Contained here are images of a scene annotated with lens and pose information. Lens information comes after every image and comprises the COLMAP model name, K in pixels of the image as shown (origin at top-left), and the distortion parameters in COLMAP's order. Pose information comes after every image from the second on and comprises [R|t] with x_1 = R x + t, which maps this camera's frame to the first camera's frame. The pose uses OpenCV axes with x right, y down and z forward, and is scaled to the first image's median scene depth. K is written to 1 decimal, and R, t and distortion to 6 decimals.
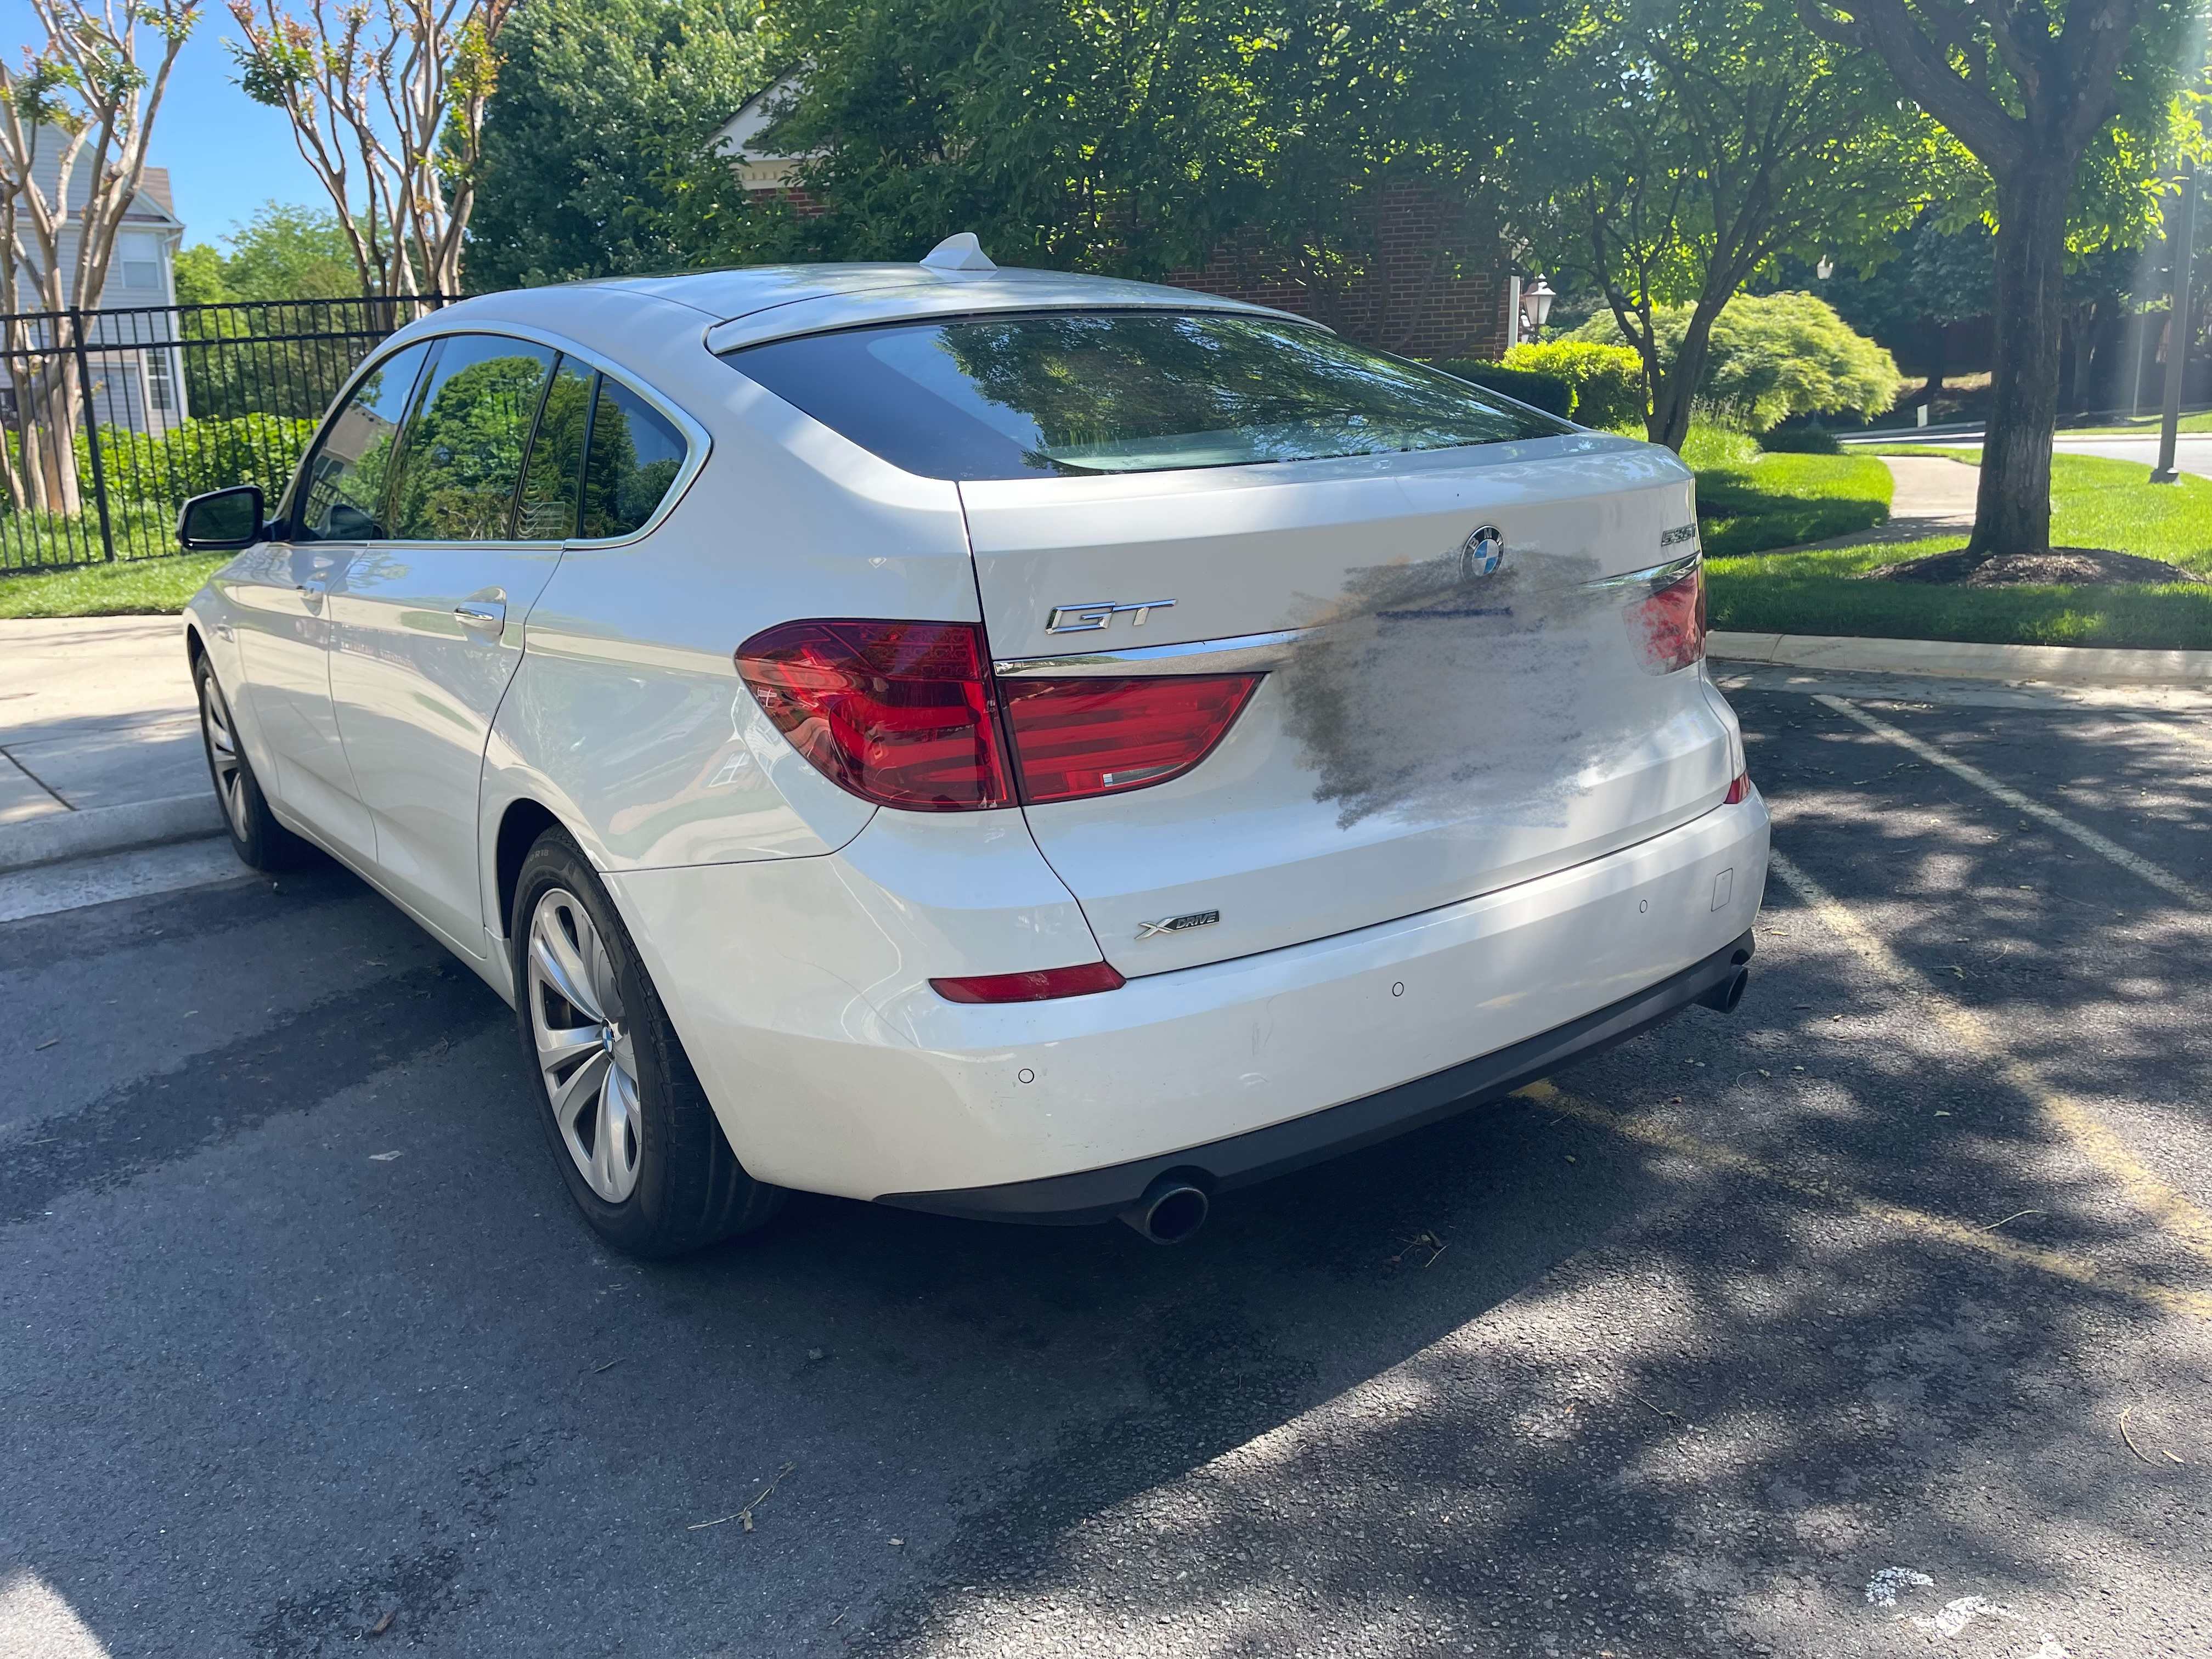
lens RADIAL K [[1670.8, 0, 1109.0], [0, 1670.8, 832.7], [0, 0, 1]] dist [0.031125, -0.025425]
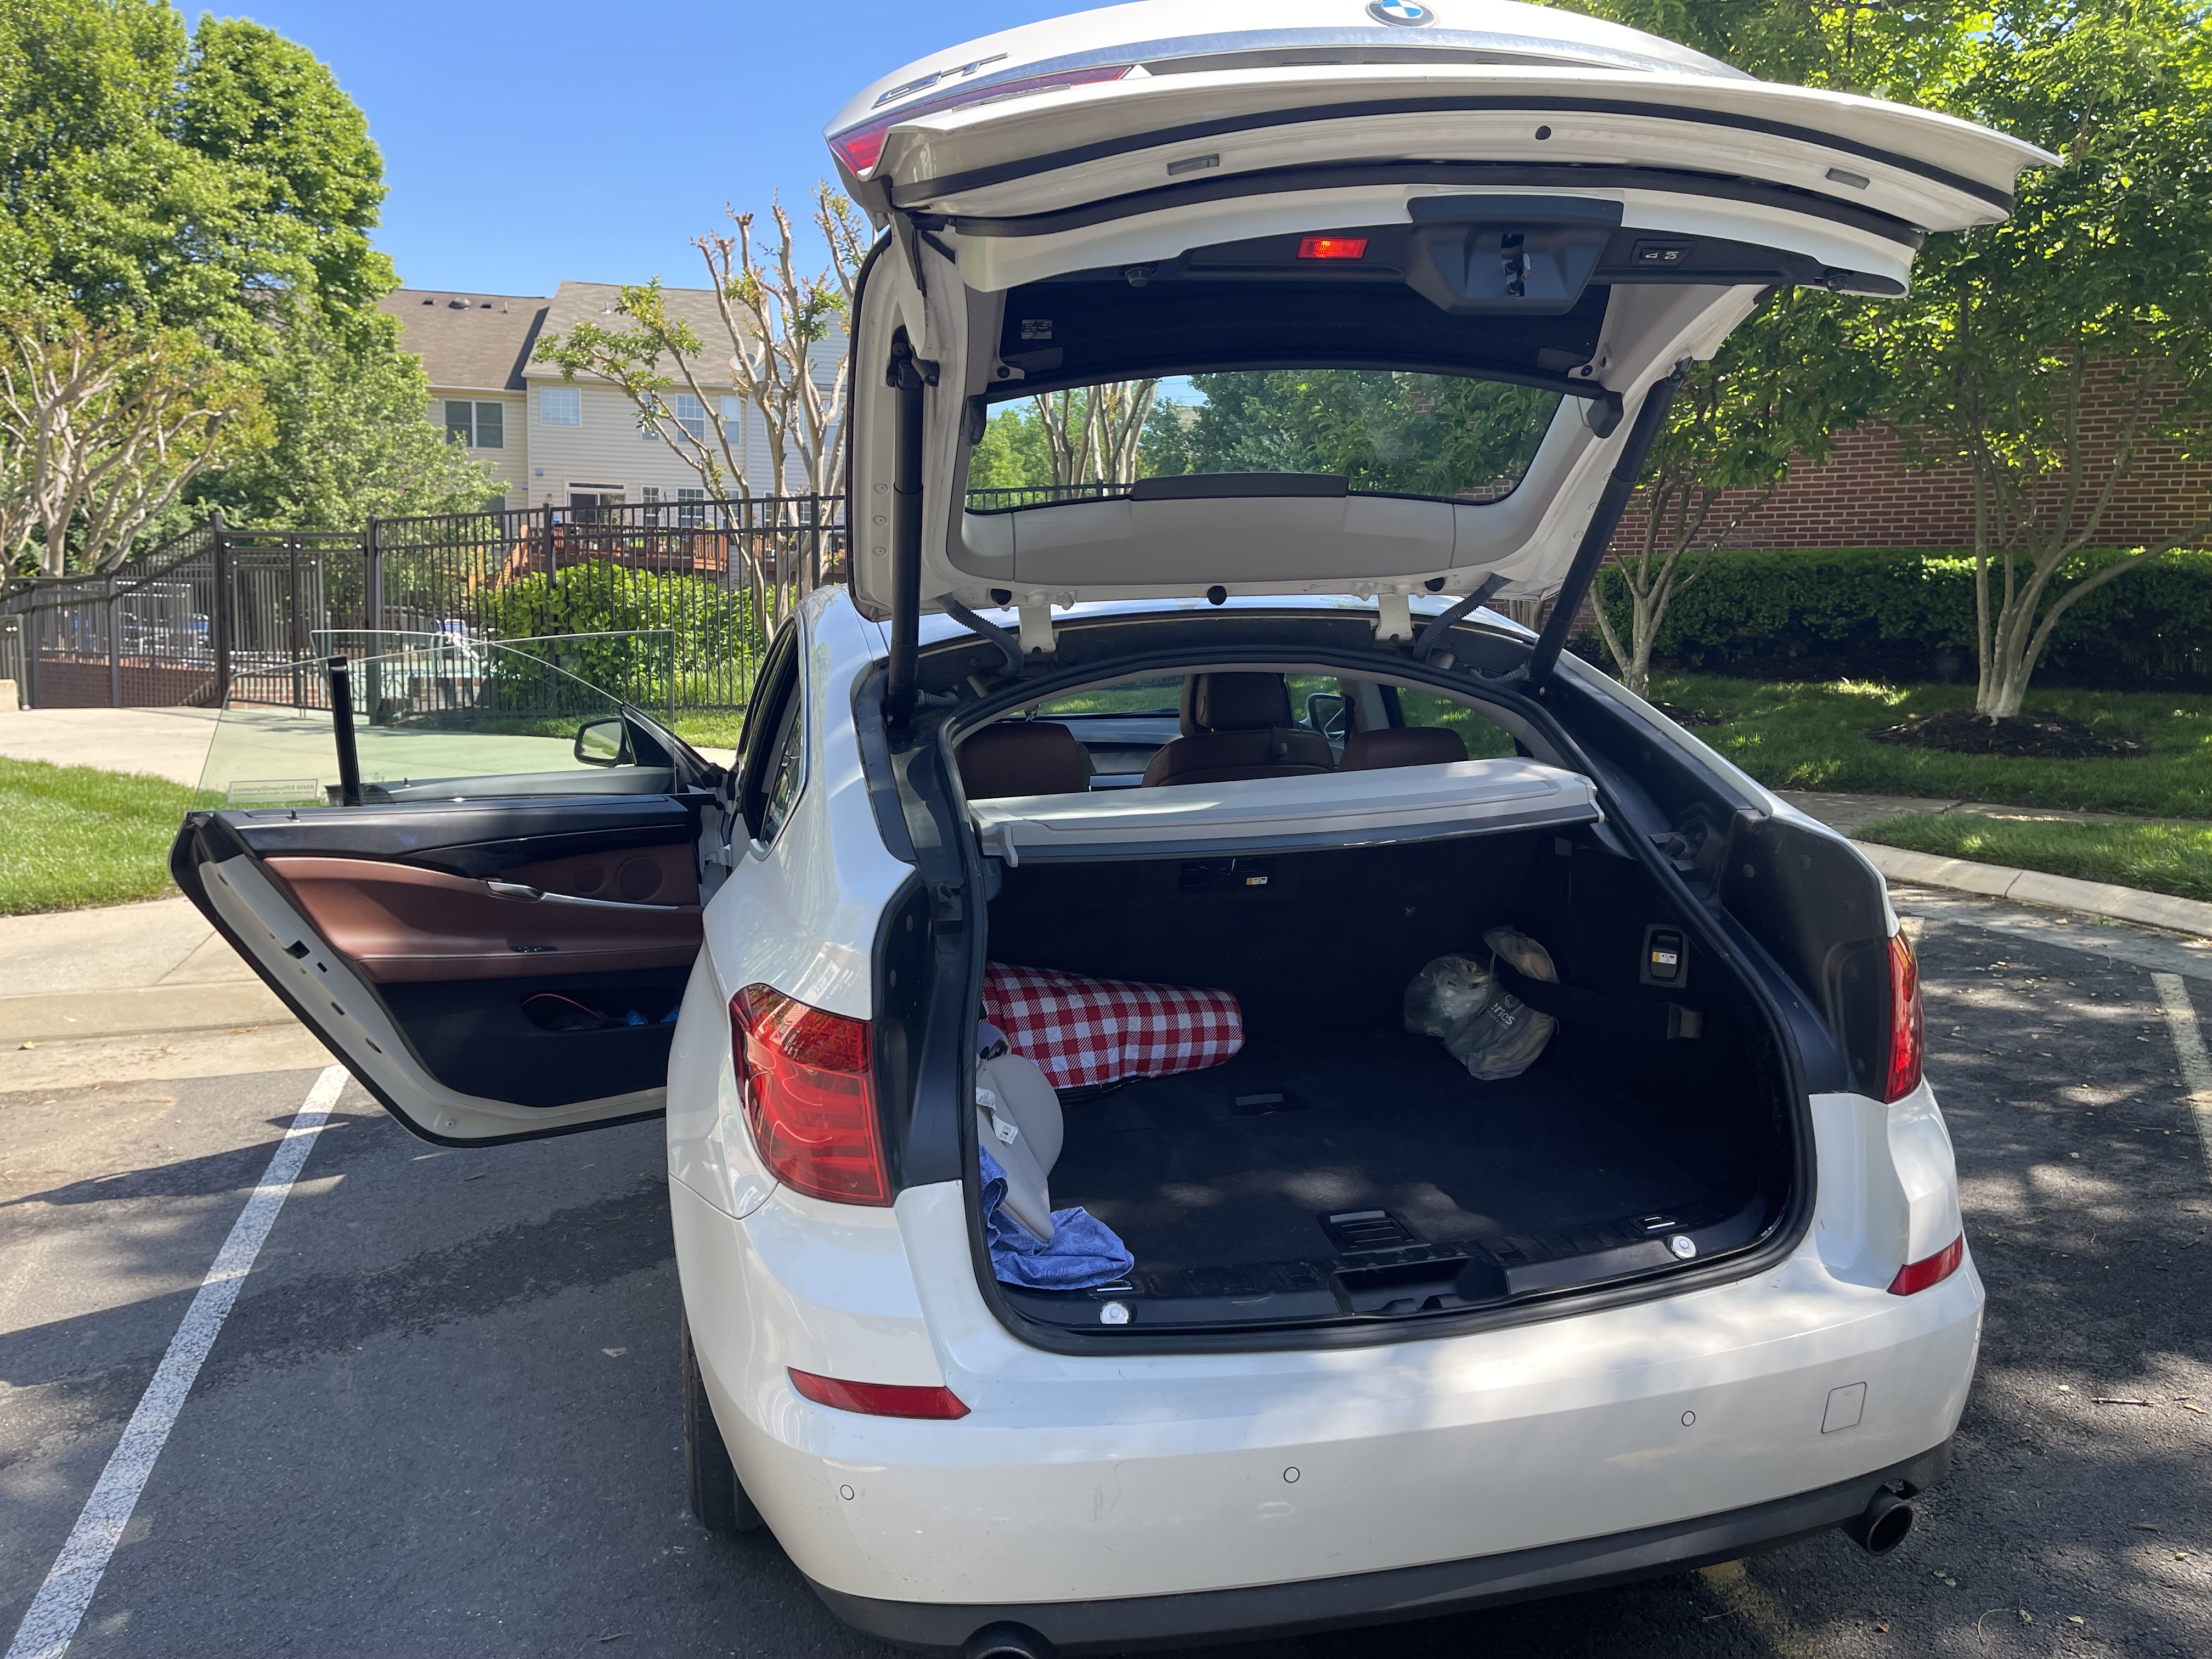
lens RADIAL K [[1670.8, 0, 1117.6], [0, 1670.8, 840.6], [0, 0, 1]] dist [0.031125, -0.025425]
pose [[0.914504, 0.091327, -0.394133, 0.064461], [-0.121144, 0.991304, -0.051389, -0.028958], [0.386013, 0.094742, 0.917615, 0.017933]]
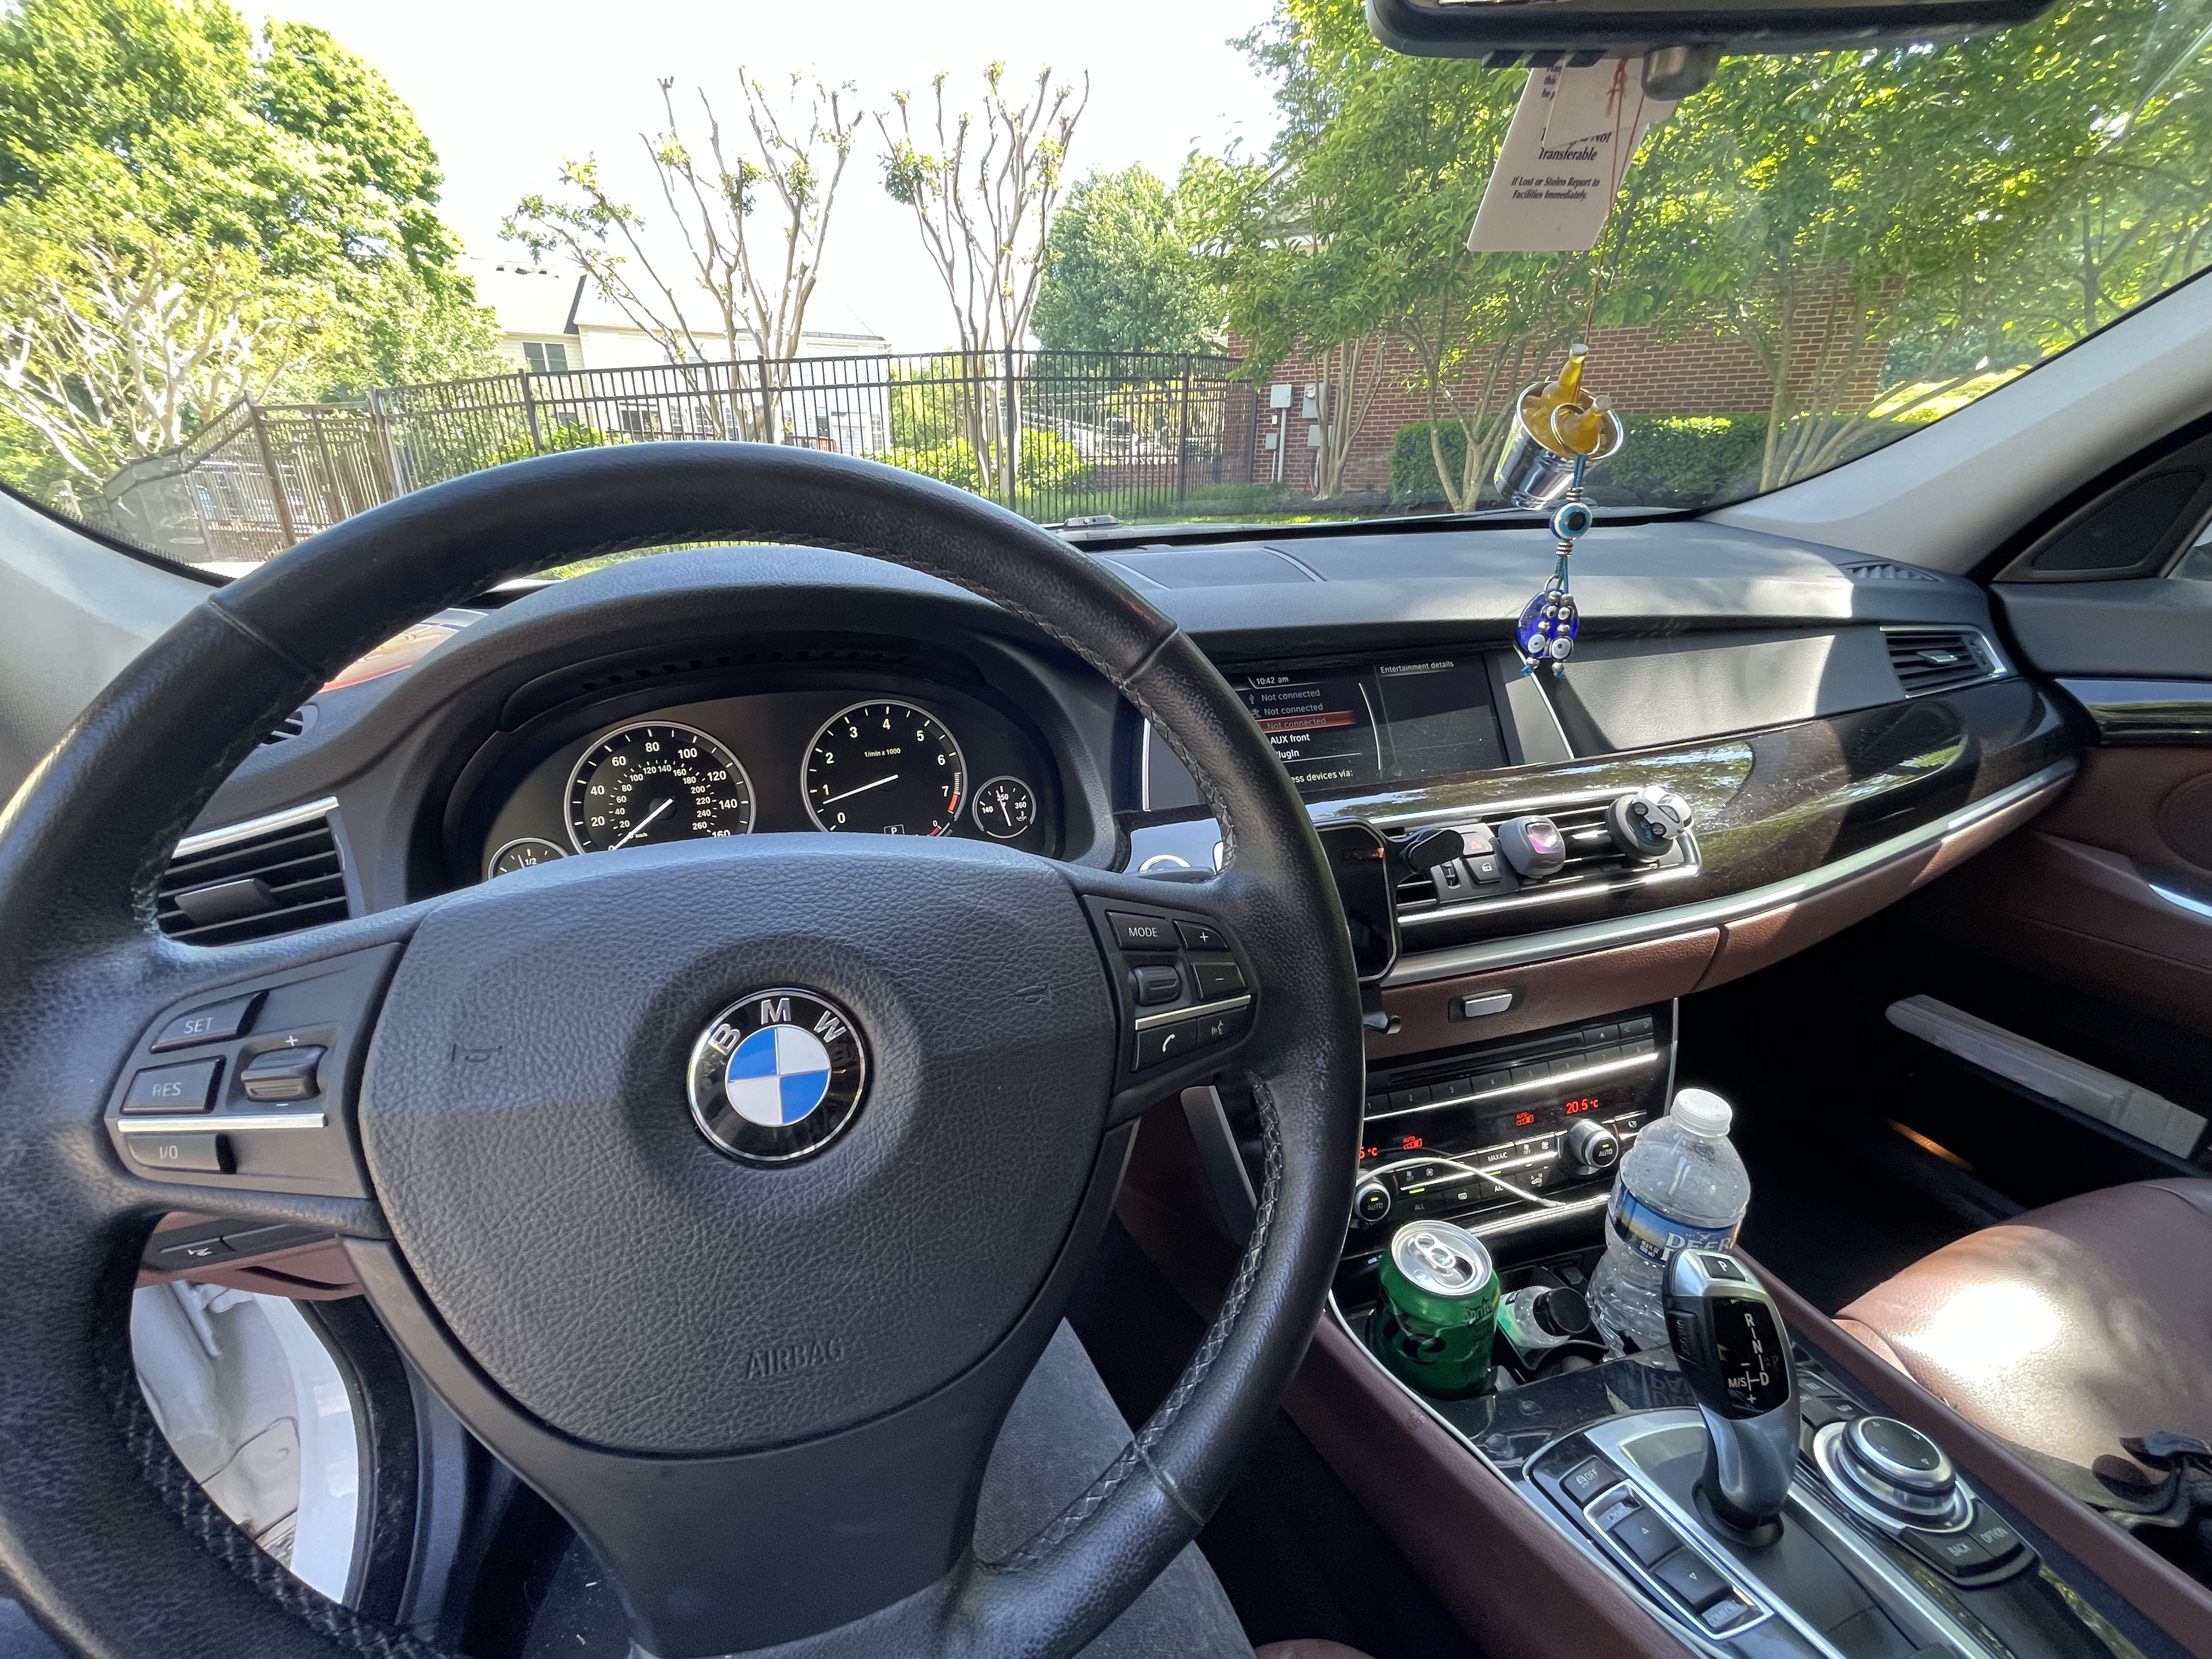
lens RADIAL K [[880.7, 0, 1107.0], [0, 880.7, 845.2], [0, 0, 1]] dist [-0.014542, -0.000735]
pose [[0.960700, 0.131986, -0.244202, -0.100203], [-0.089854, 0.980226, 0.176302, -0.062630], [0.262643, -0.147431, 0.953563, 0.297360]]
